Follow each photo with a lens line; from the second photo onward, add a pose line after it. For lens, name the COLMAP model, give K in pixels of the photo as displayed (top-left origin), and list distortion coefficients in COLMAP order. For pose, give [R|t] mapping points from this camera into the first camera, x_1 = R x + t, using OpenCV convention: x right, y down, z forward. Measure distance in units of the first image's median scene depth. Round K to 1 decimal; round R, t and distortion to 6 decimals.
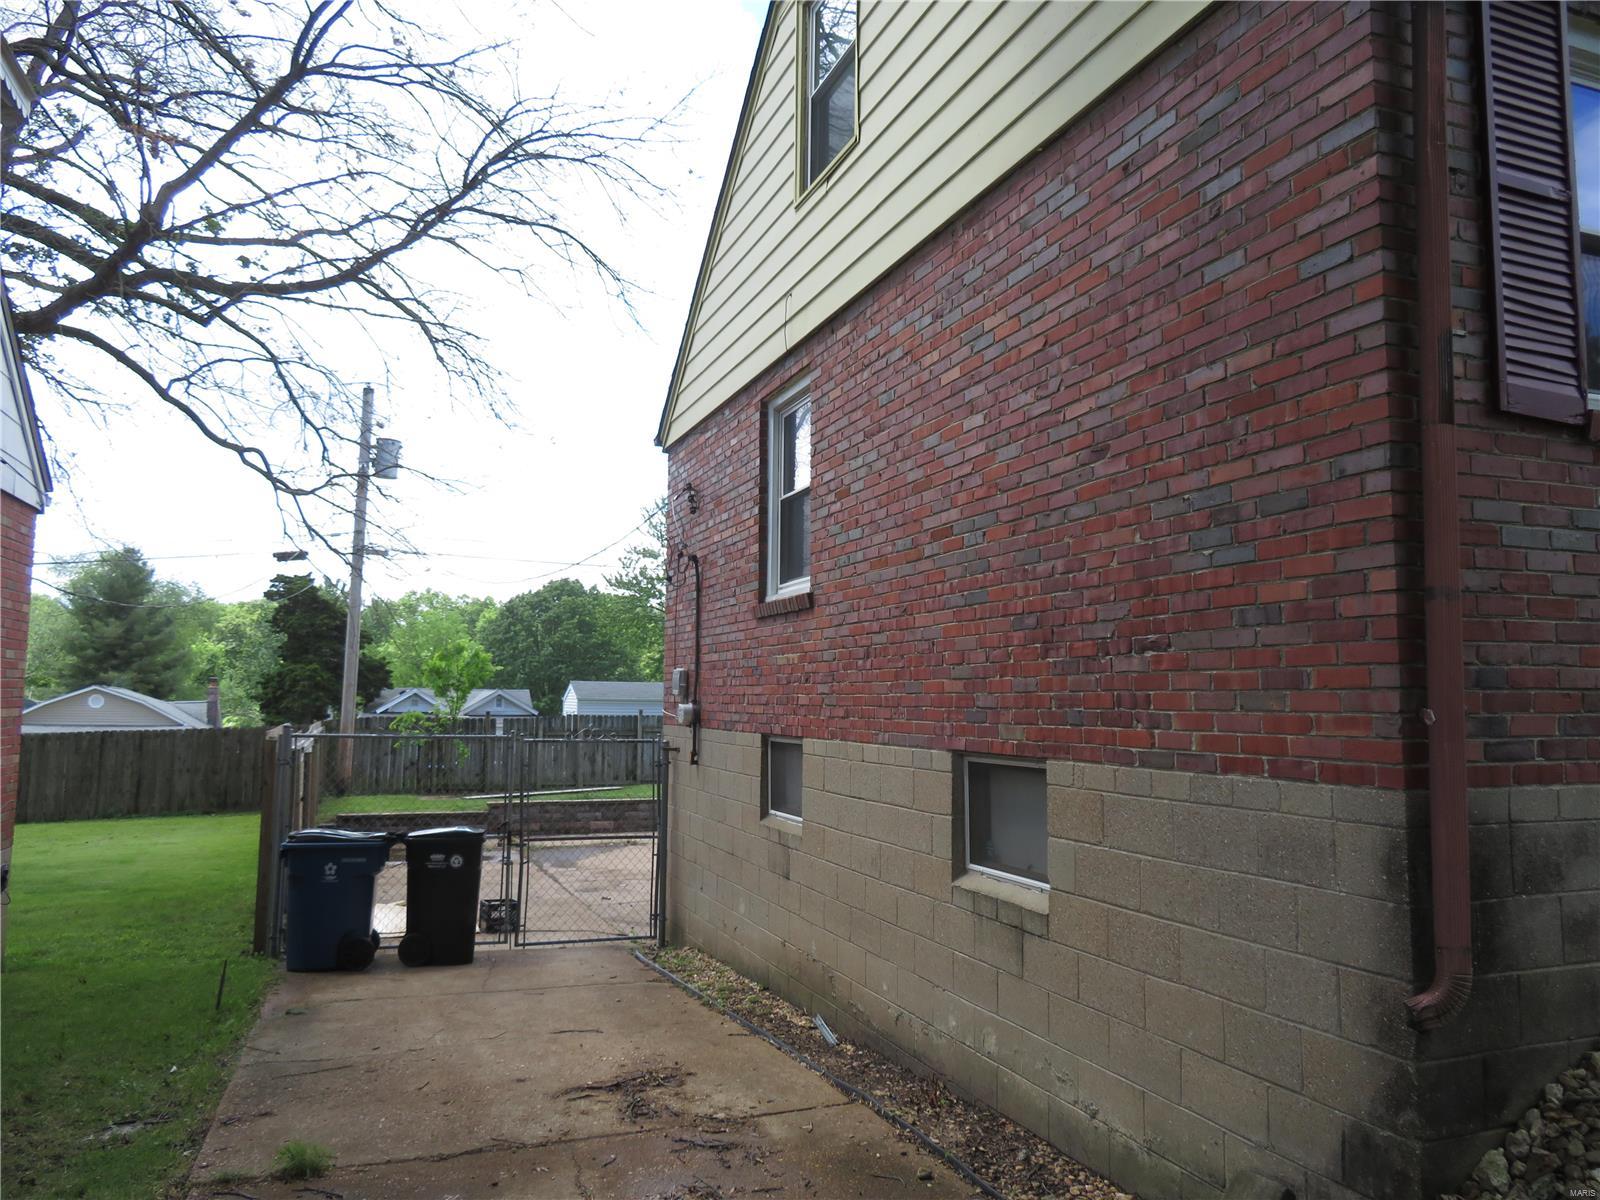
lens RADIAL K [[1133.2, 0, 801.4], [0, 1133.2, 602.8], [0, 0, 1]] dist [-0.019471, 0.011805]
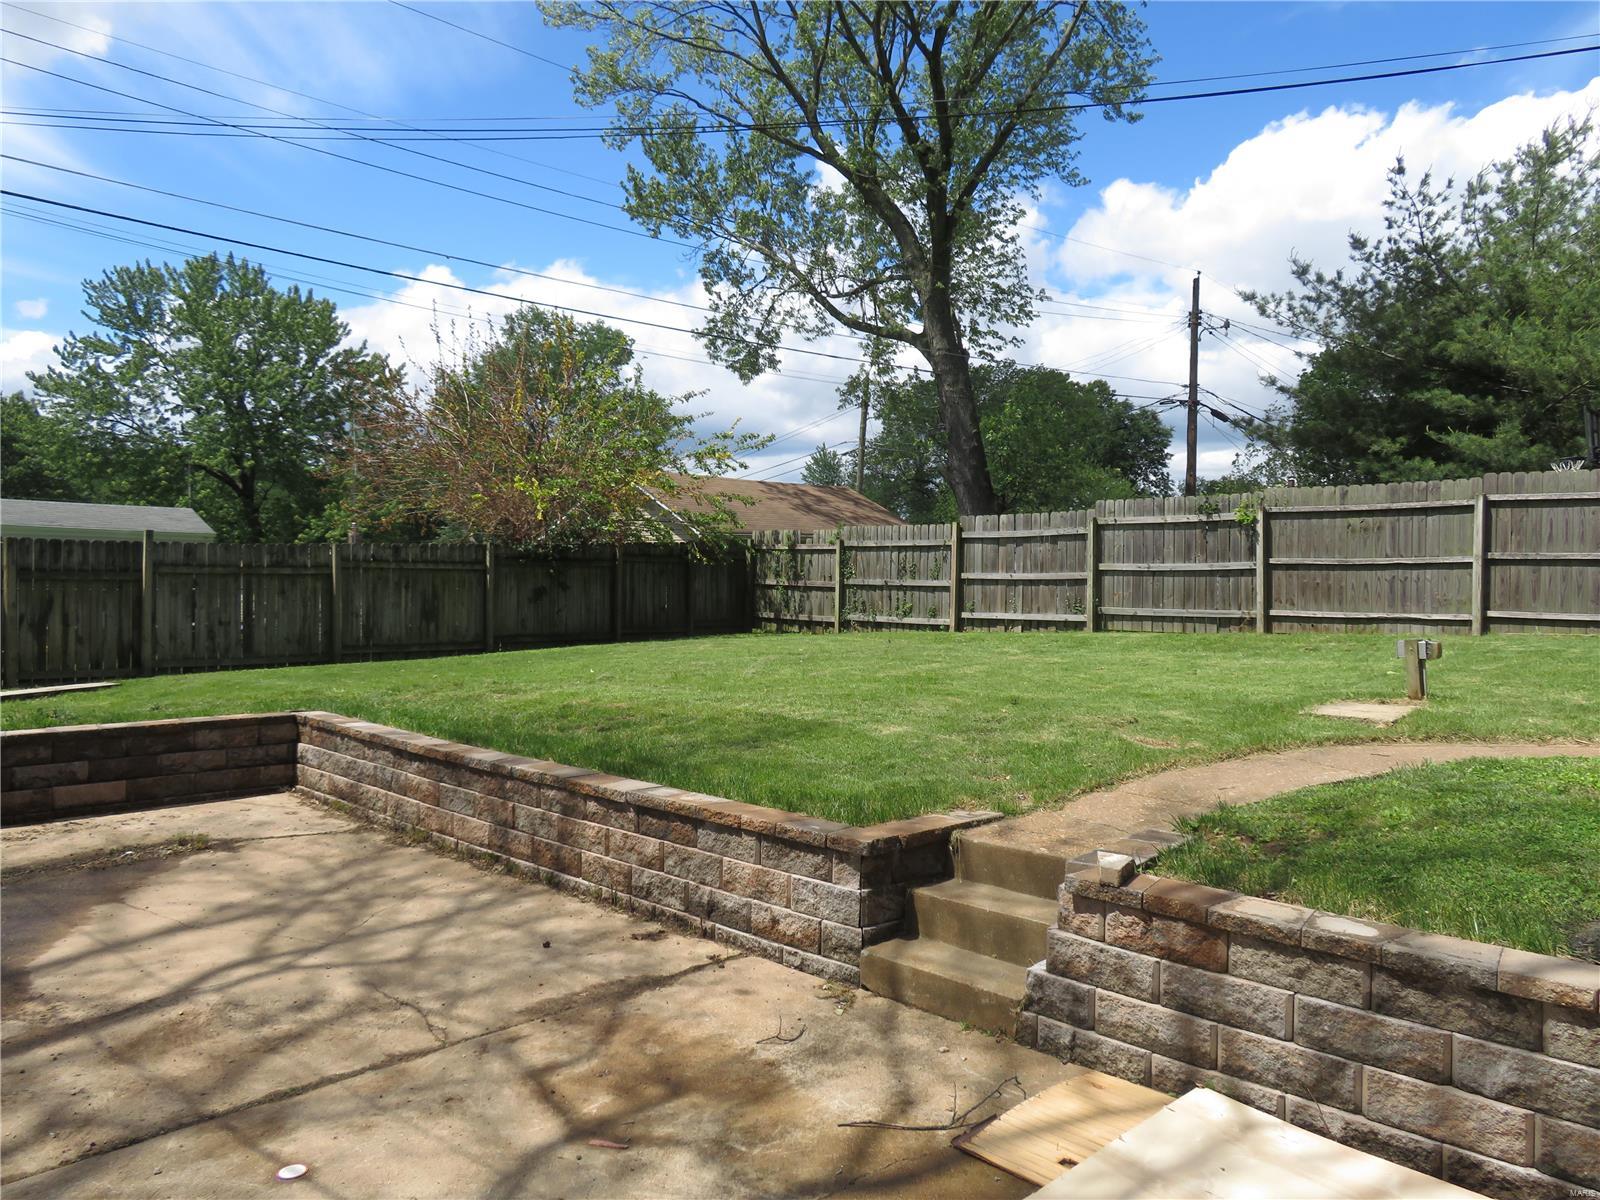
lens RADIAL K [[1133.2, 0, 802.1], [0, 1133.2, 594.9], [0, 0, 1]] dist [-0.019471, 0.011805]
pose [[0.908662, -0.019321, 0.417085, -0.088557], [-0.029687, 0.993411, 0.110694, 0.060439], [-0.416475, -0.112965, 0.902102, 0.430392]]
